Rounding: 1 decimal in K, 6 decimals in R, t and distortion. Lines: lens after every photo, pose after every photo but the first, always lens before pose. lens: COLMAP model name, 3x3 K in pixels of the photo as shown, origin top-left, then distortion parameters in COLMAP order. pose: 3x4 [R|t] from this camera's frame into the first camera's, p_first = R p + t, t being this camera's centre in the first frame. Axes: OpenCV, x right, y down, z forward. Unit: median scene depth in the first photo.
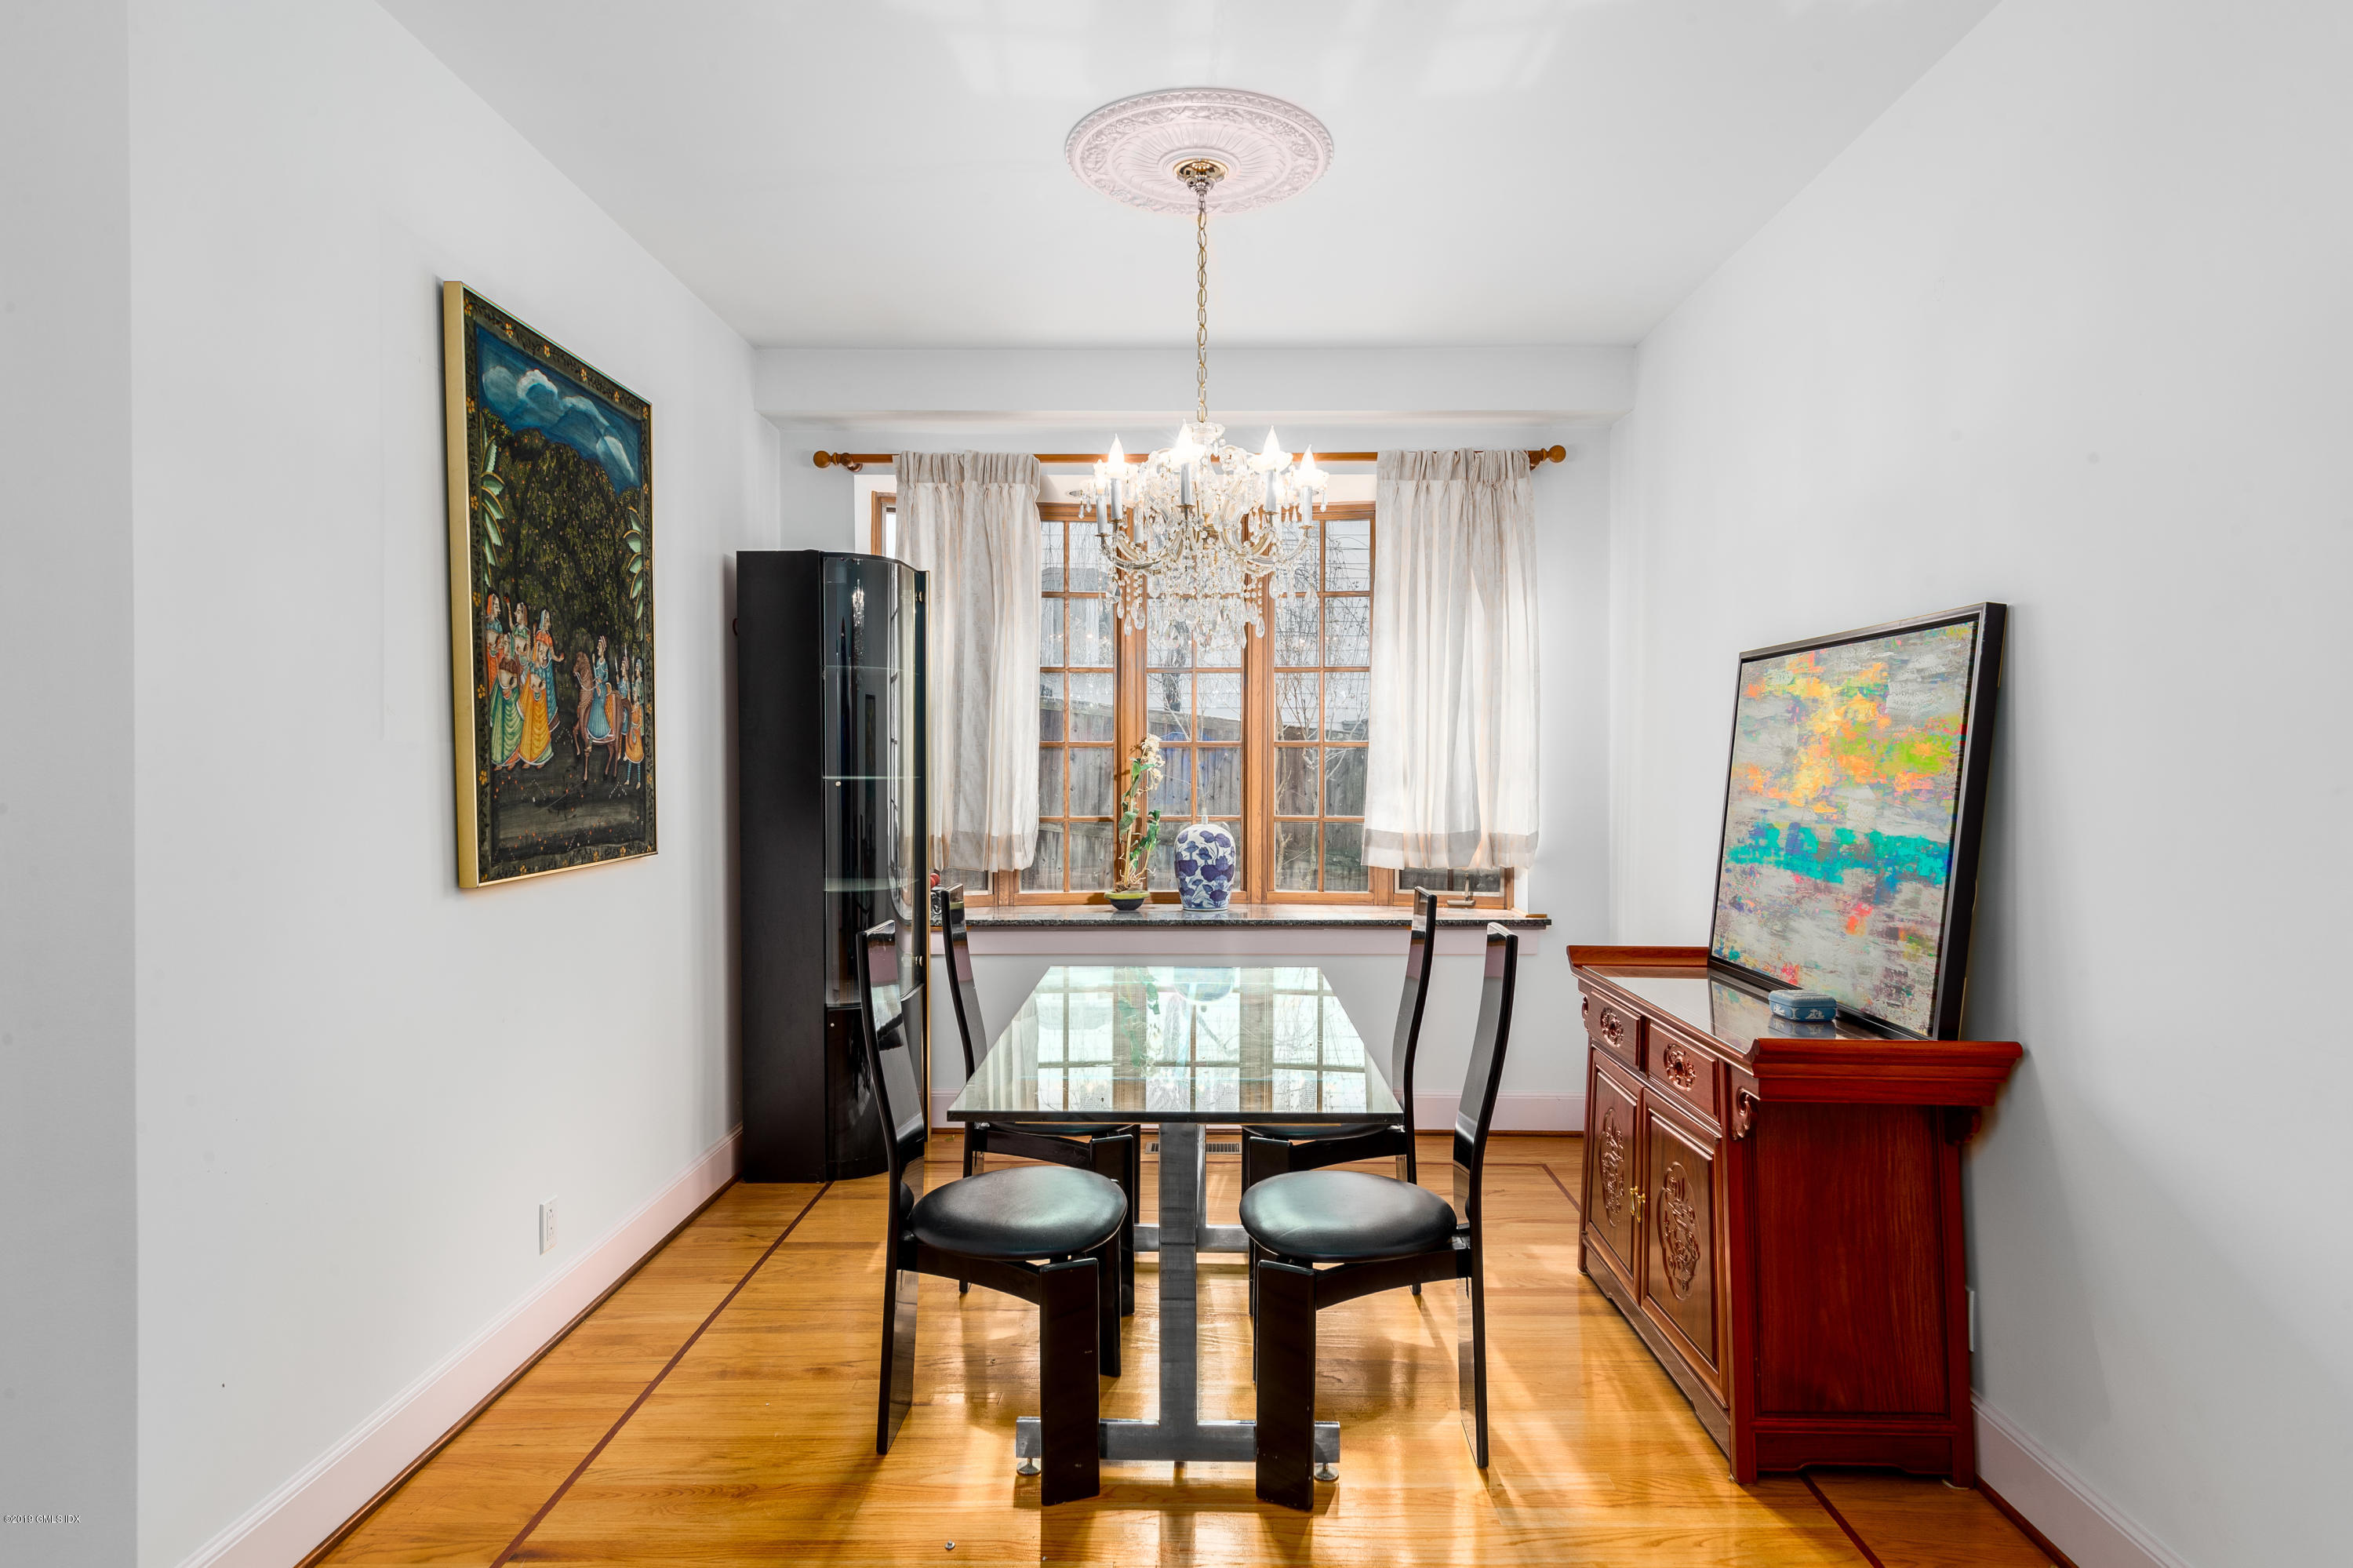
lens RADIAL K [[1397.1, 0, 1176.5], [0, 1397.1, 784.0], [0, 0, 1]] dist [0.000067, 0.000001]
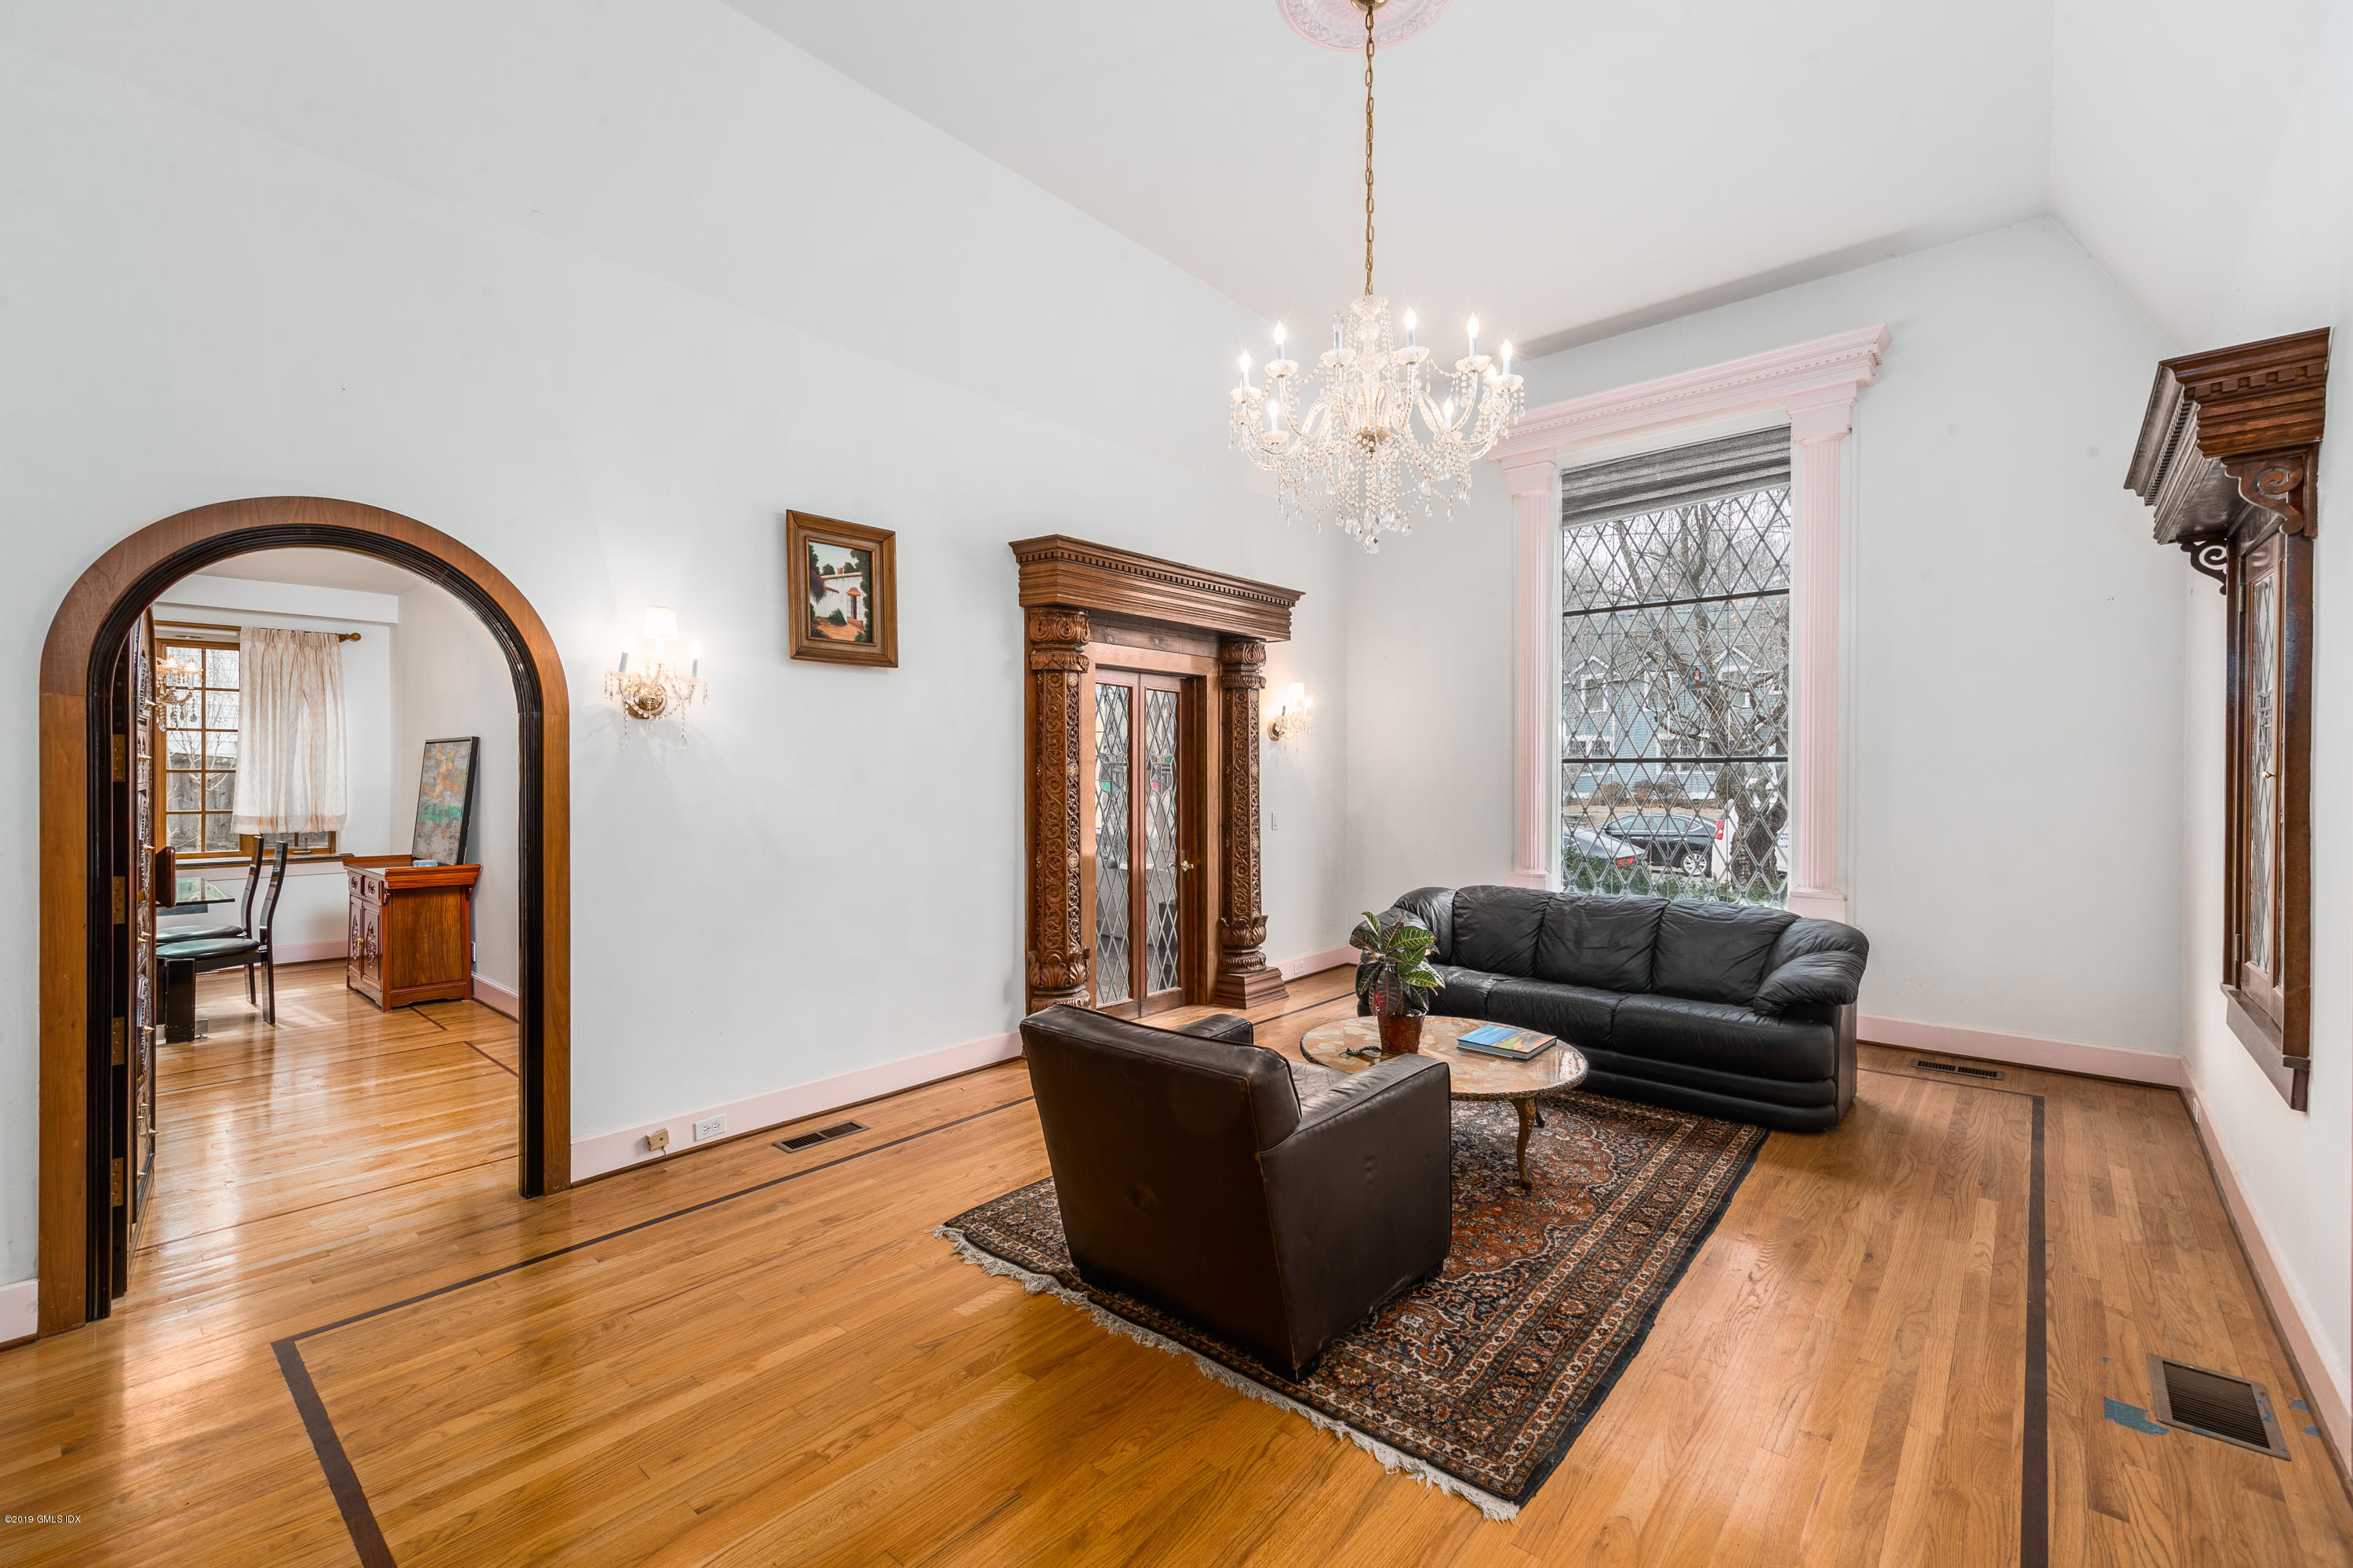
lens RADIAL K [[996.3, 0, 1176.5], [0, 996.3, 784.0], [0, 0, 1]] dist [-0.001472, -0.000191]
pose [[0.647325, -0.010005, 0.762149, -0.122514], [0.013169, 0.999911, 0.001942, 0.003612], [-0.762101, 0.008779, 0.647399, -1.504123]]
